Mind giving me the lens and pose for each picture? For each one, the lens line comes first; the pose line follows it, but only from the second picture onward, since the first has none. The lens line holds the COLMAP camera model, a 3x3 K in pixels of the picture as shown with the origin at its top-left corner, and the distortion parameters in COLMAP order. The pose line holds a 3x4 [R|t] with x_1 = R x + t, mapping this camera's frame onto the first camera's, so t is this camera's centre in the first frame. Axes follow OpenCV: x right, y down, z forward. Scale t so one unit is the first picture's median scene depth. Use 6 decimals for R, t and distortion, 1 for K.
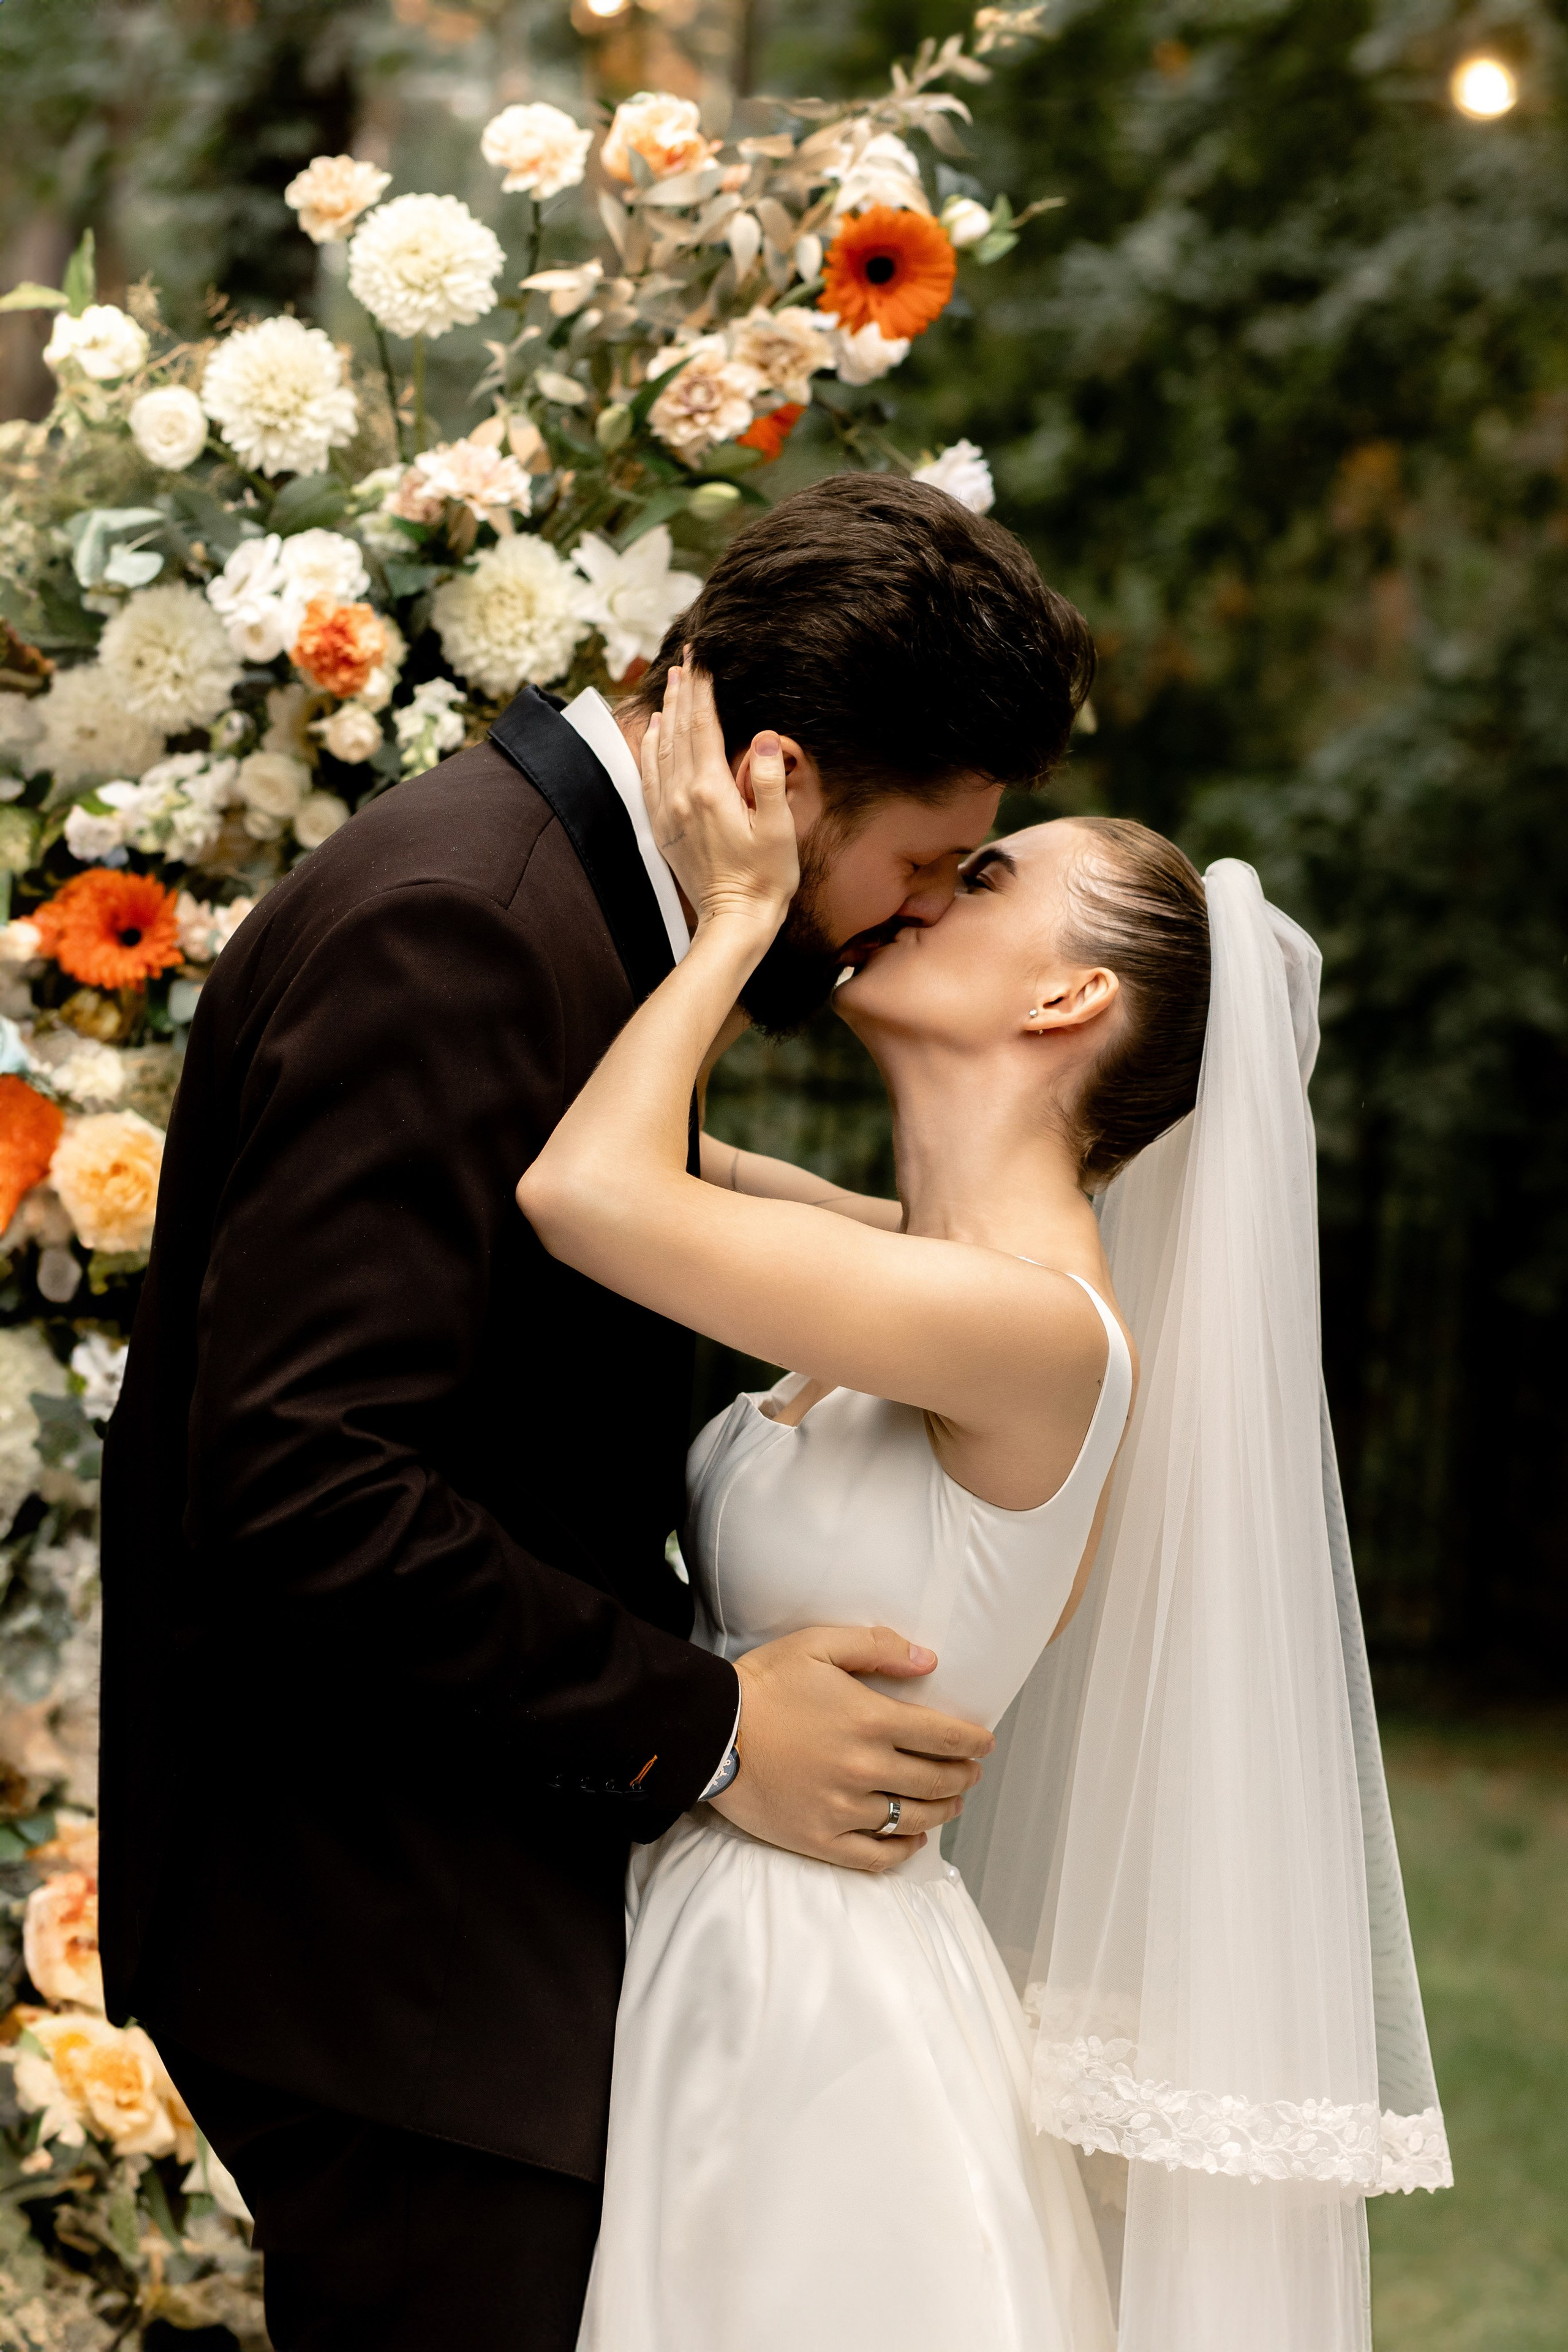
lens RADIAL K [[6117.1, 0, 973.8], [0, 6117.1, 1200.7], [0, 0, 1]] dist [-0.065812, 0.000000]
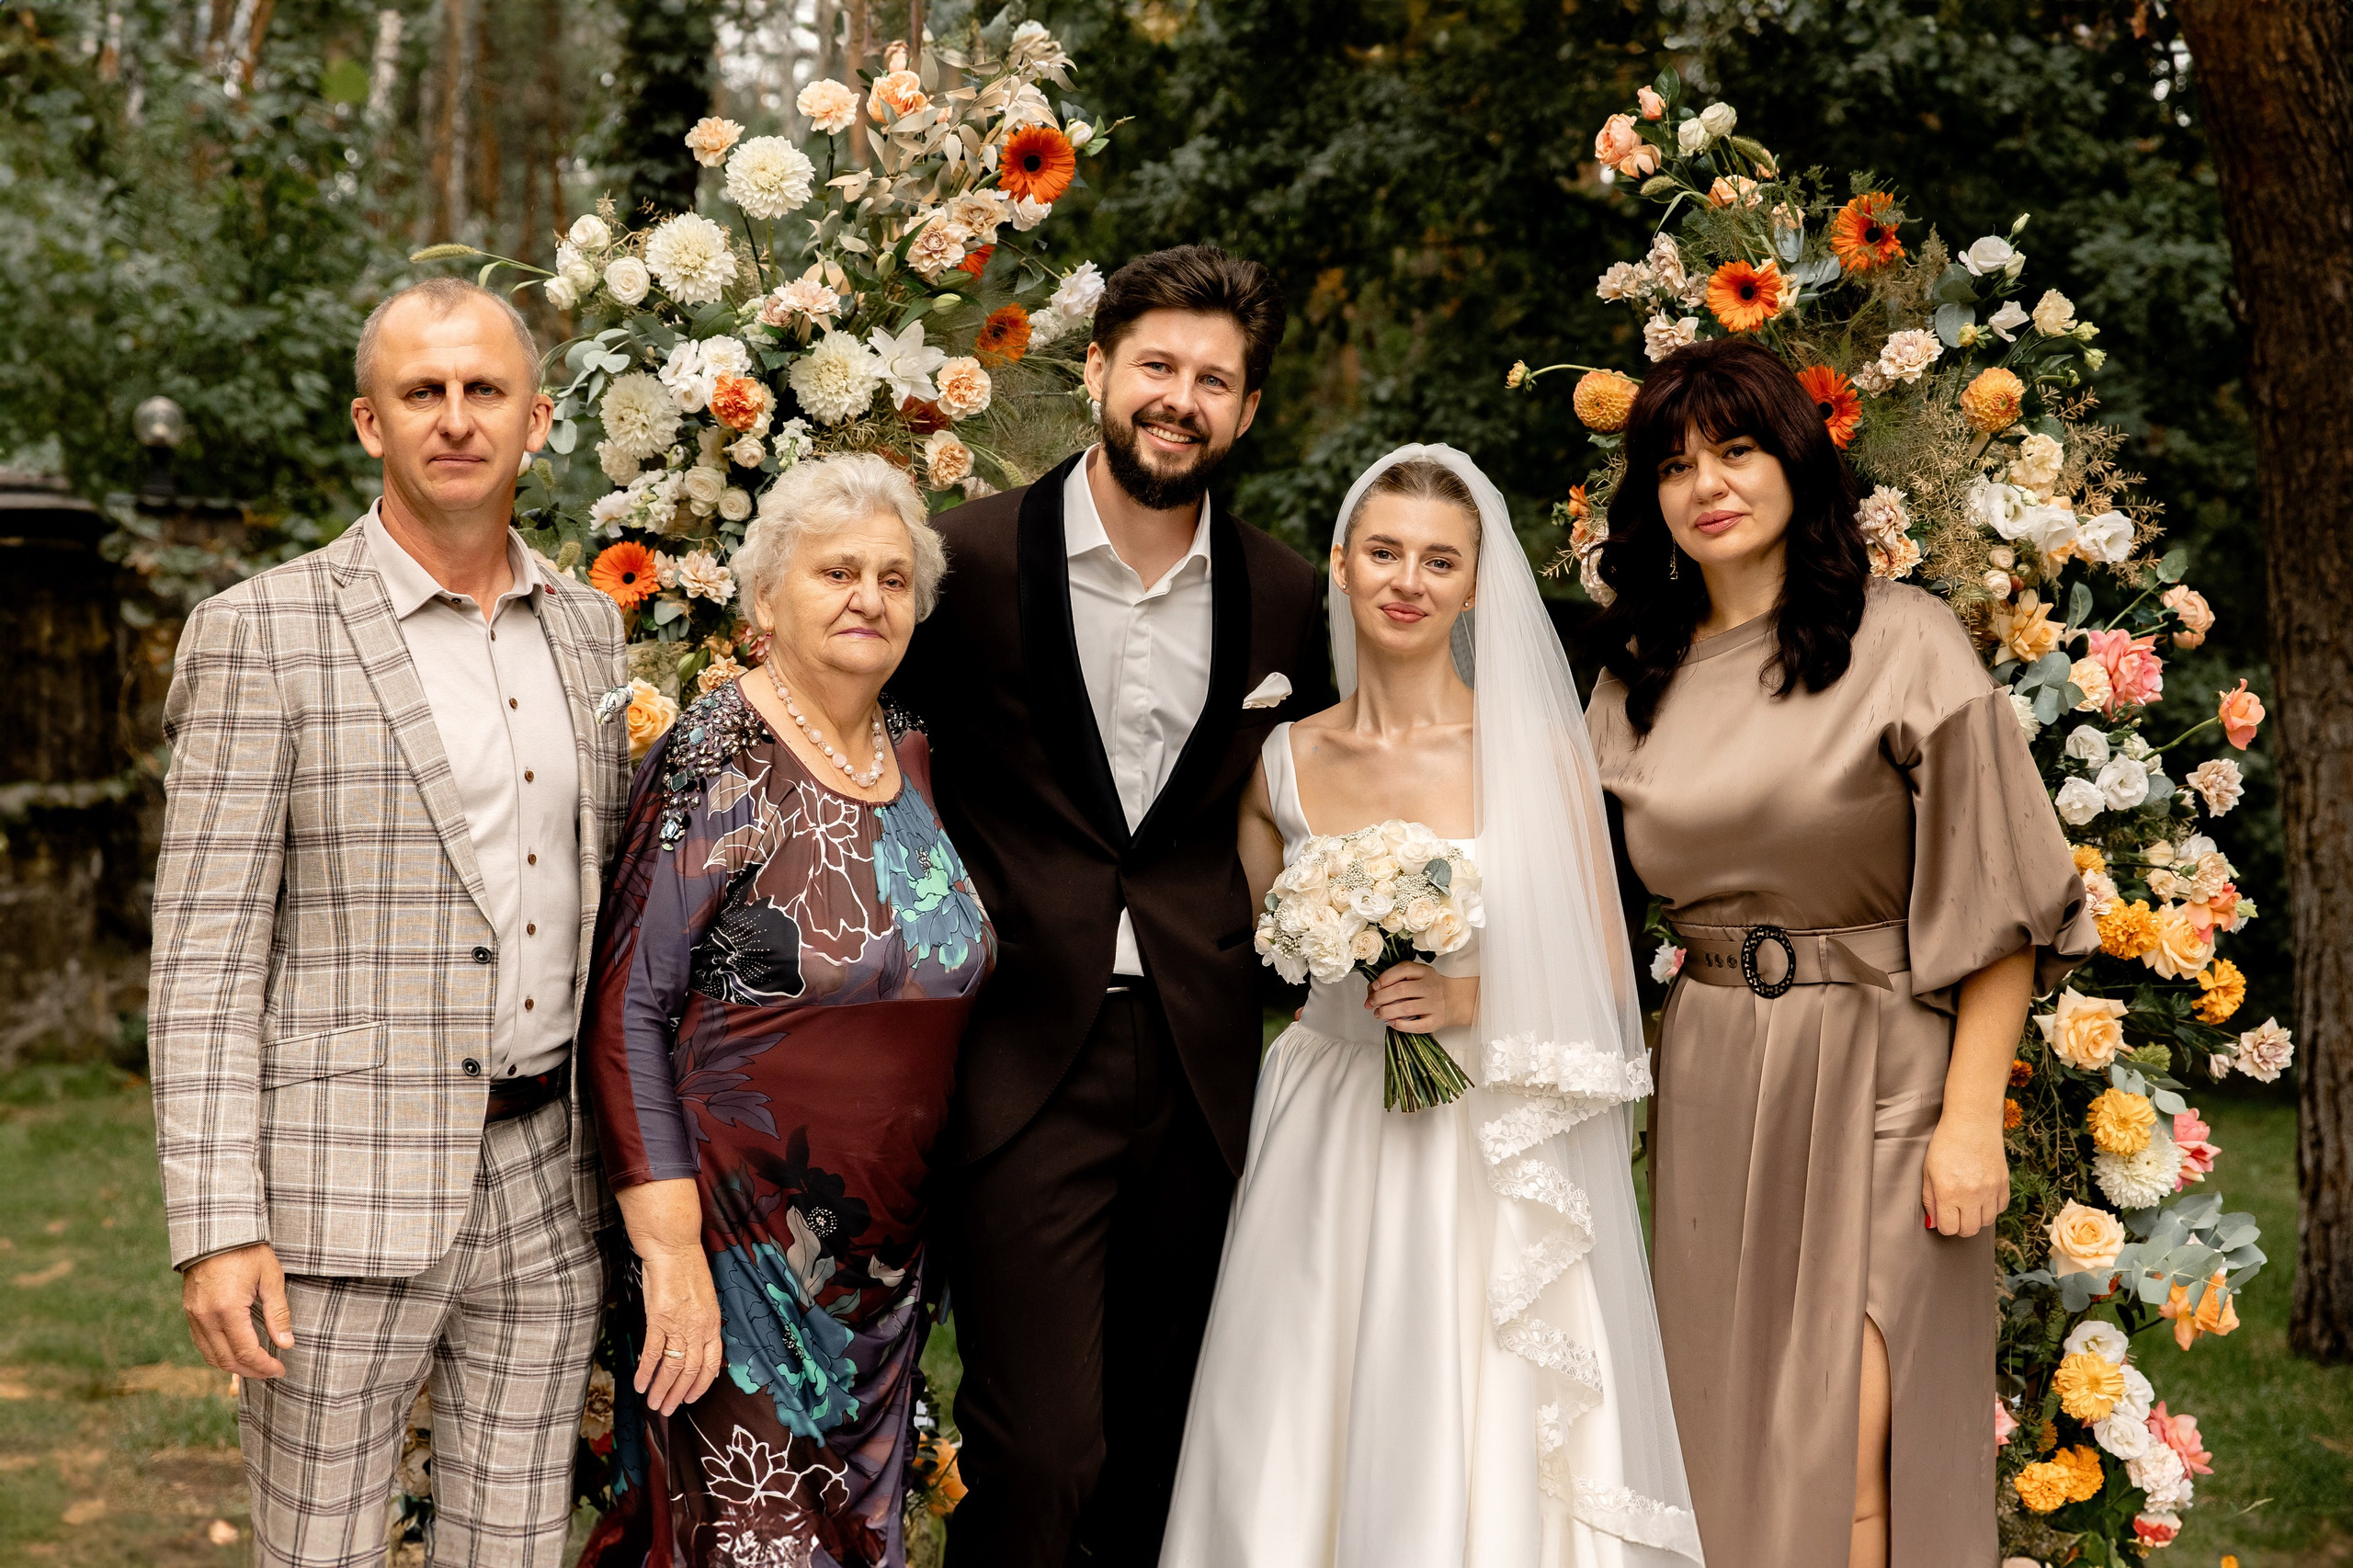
lens RADIAL K [[3639.5, 0, 1231.6], [0, 3639.5, 753.3], [0, 0, 1]] dist [0.186507, 0.000000]
pose [[0.996841, -0.074212, 0.028292, -0.000533], [0.074083, 0.997236, 0.005583, 0.013553], [-0.028629, -0.003469, 0.999584, -0.044462]]
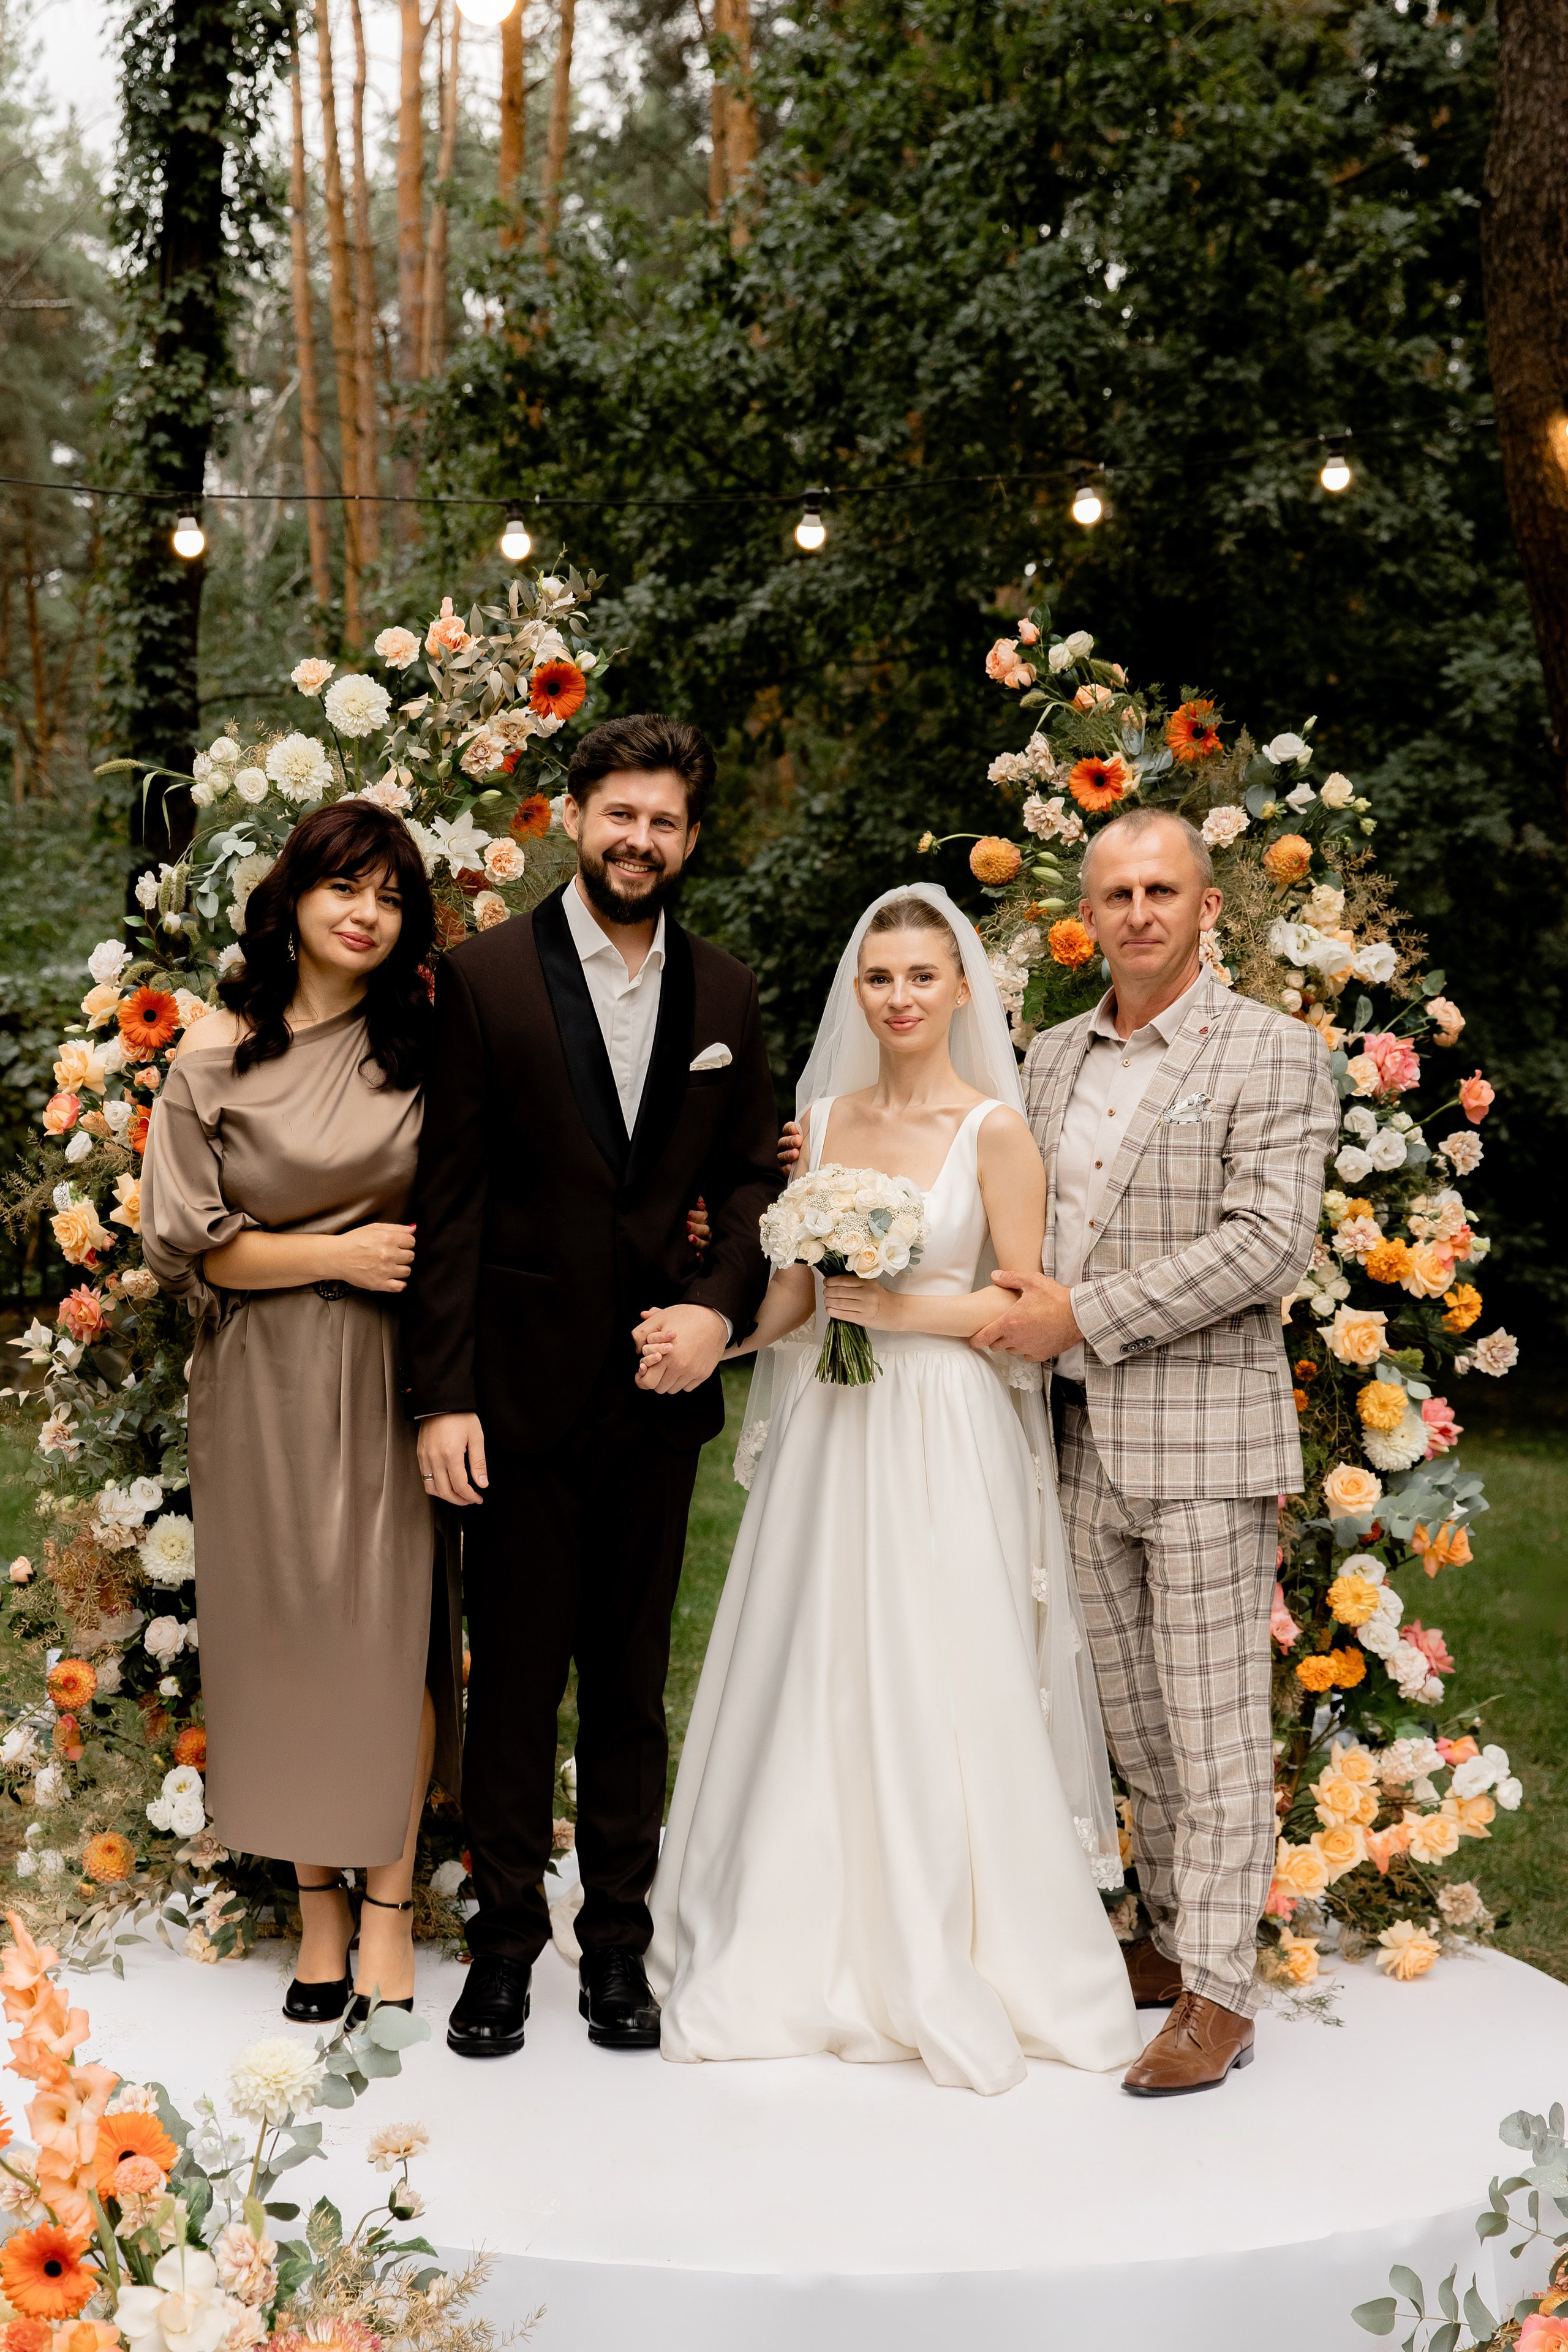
lens RADIAL K [[3447.0, 0, 546.6], [0, 3447.0, 1339.6], [0, 0, 1]] dist [0.108577, 0.000000]
pose [[0.996312, -0.084791, -0.013161, -0.021386], [0.085444, 0.994441, 0.061527, 0.010142], [0.007871, -0.062425, 0.998019, -0.307901]]
